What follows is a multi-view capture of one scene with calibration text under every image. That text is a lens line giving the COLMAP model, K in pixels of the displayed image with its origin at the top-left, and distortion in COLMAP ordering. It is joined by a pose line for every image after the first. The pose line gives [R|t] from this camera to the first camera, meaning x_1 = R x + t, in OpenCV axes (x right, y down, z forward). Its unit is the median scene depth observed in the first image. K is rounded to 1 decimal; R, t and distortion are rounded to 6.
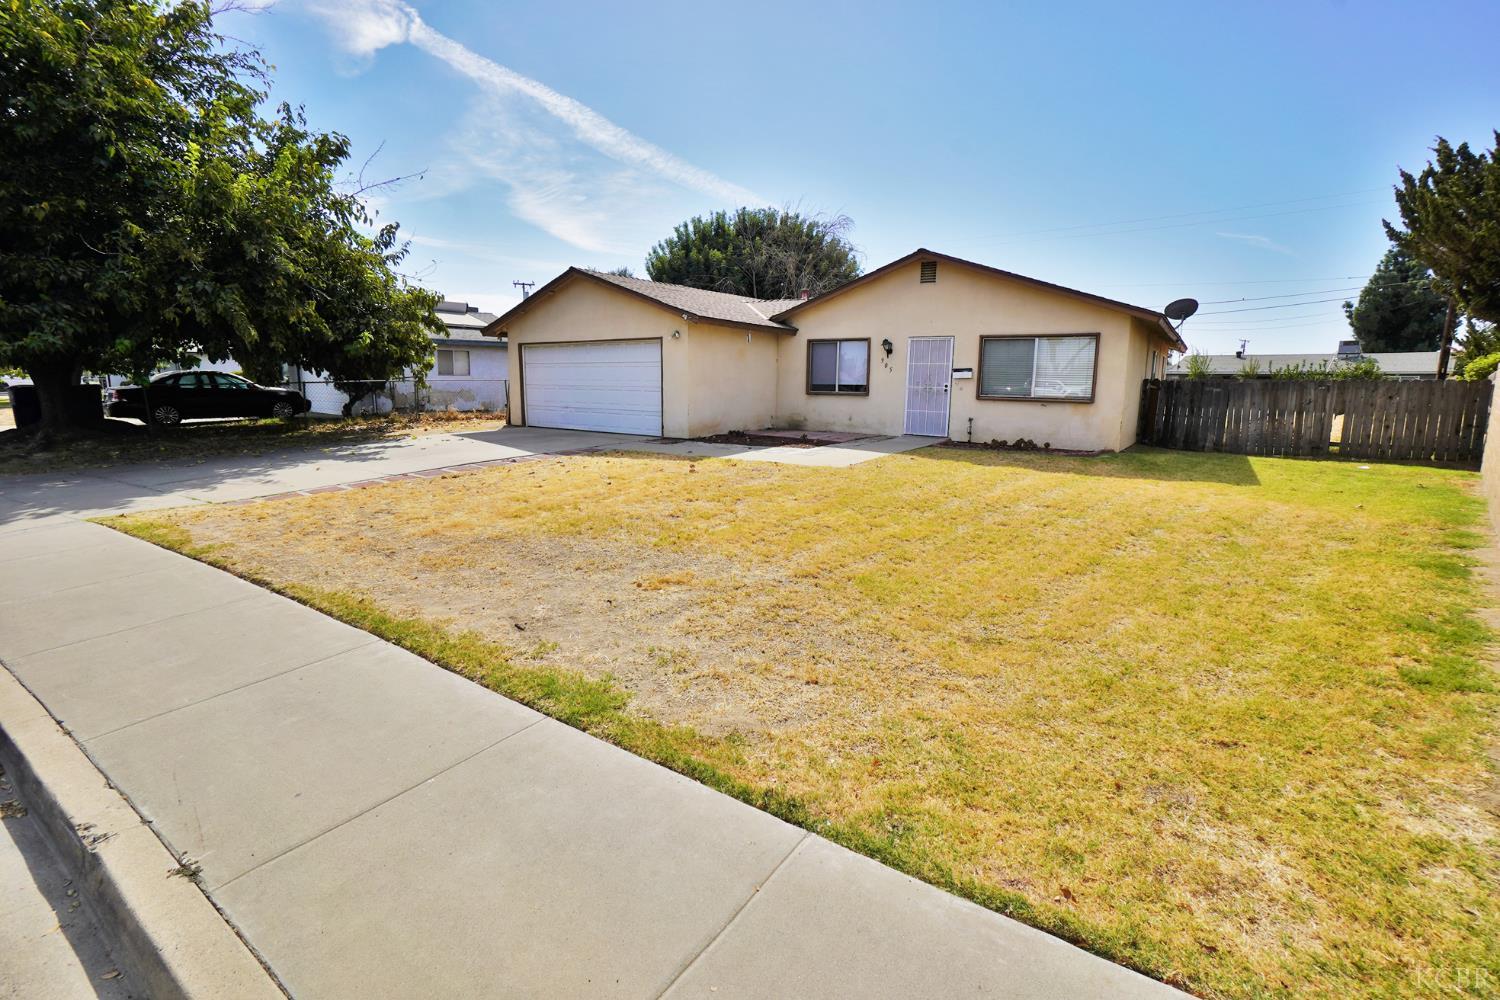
lens RADIAL K [[663.2, 0, 744.0], [0, 663.2, 492.2], [0, 0, 1]] dist [-0.057213, 0.018134]
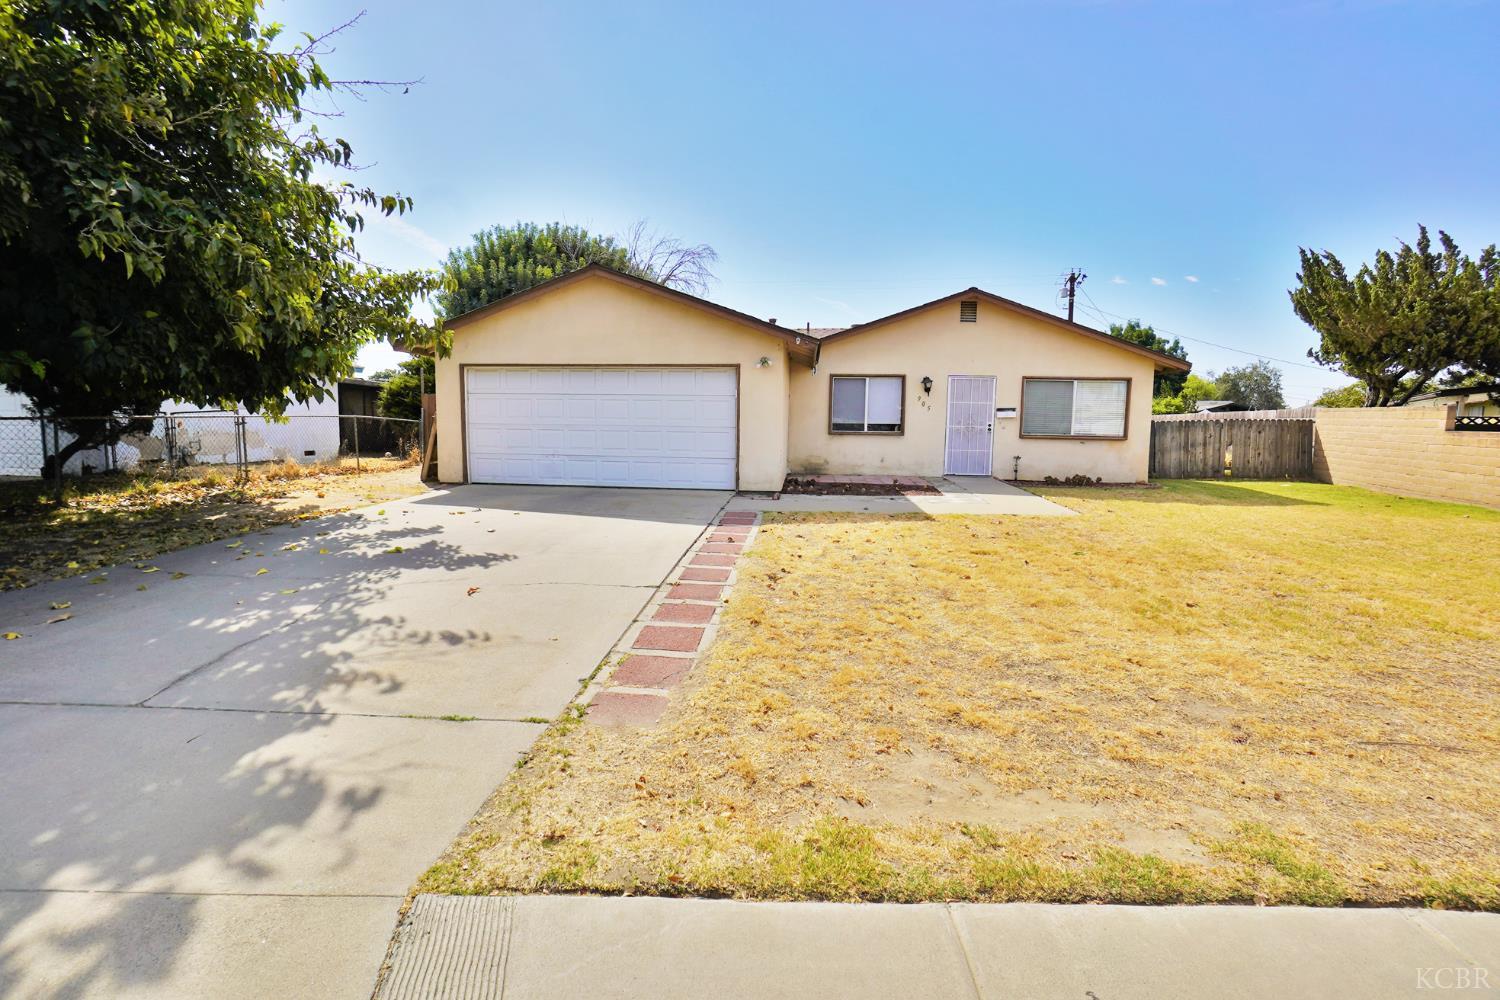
lens RADIAL K [[663.2, 0, 750.0], [0, 663.2, 494.1], [0, 0, 1]] dist [-0.057213, 0.018134]
pose [[0.865407, -0.053142, 0.498243, -0.501855], [0.079322, 0.996351, -0.031507, -0.052279], [-0.494750, 0.066788, 0.866465, 0.310427]]
